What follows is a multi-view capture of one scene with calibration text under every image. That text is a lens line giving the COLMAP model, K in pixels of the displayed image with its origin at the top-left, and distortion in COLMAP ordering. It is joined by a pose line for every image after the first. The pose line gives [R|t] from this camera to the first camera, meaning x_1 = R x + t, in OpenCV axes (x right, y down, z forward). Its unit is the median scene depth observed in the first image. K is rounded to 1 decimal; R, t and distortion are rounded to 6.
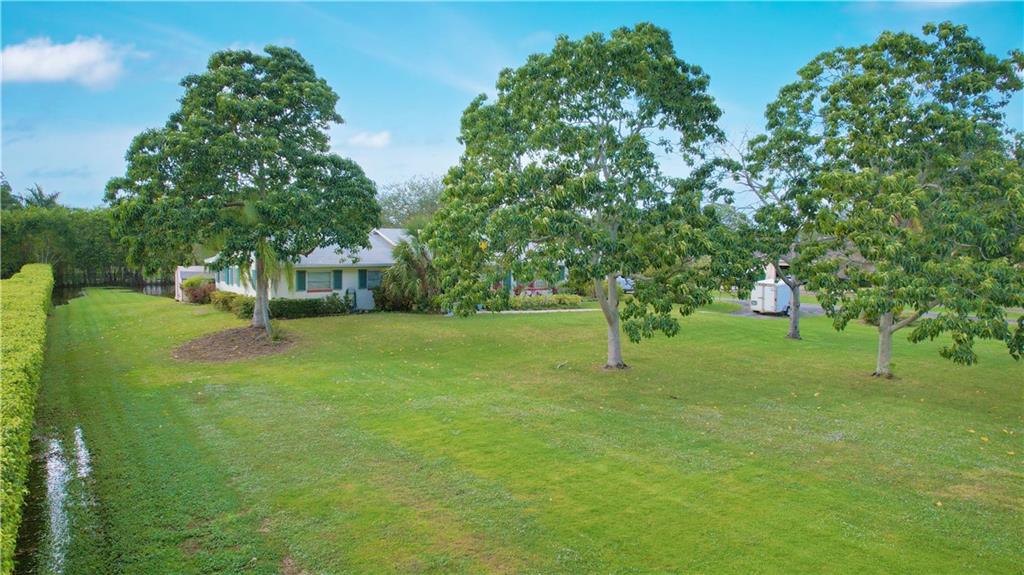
lens RADIAL K [[653.3, 0, 512.0], [0, 653.3, 287.5], [0, 0, 1]] dist [-0.075599, 0.069729]
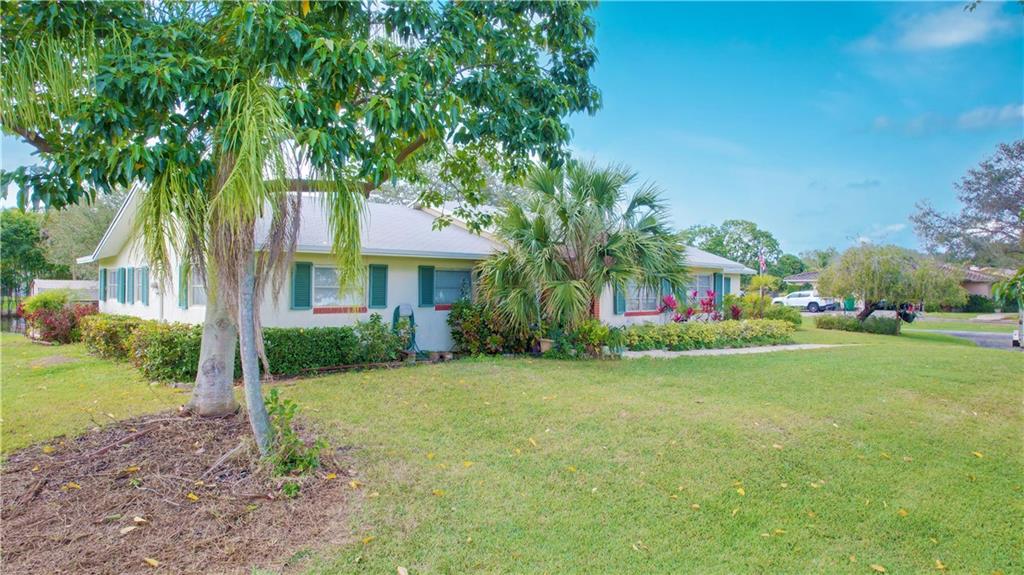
lens RADIAL K [[653.3, 0, 512.0], [0, 653.3, 287.5], [0, 0, 1]] dist [-0.075599, 0.069729]
pose [[0.992579, 0.000023, 0.121605, -0.232862], [0.006734, 0.998455, -0.055152, 0.014705], [-0.121418, 0.055562, 0.991045, 0.543980]]
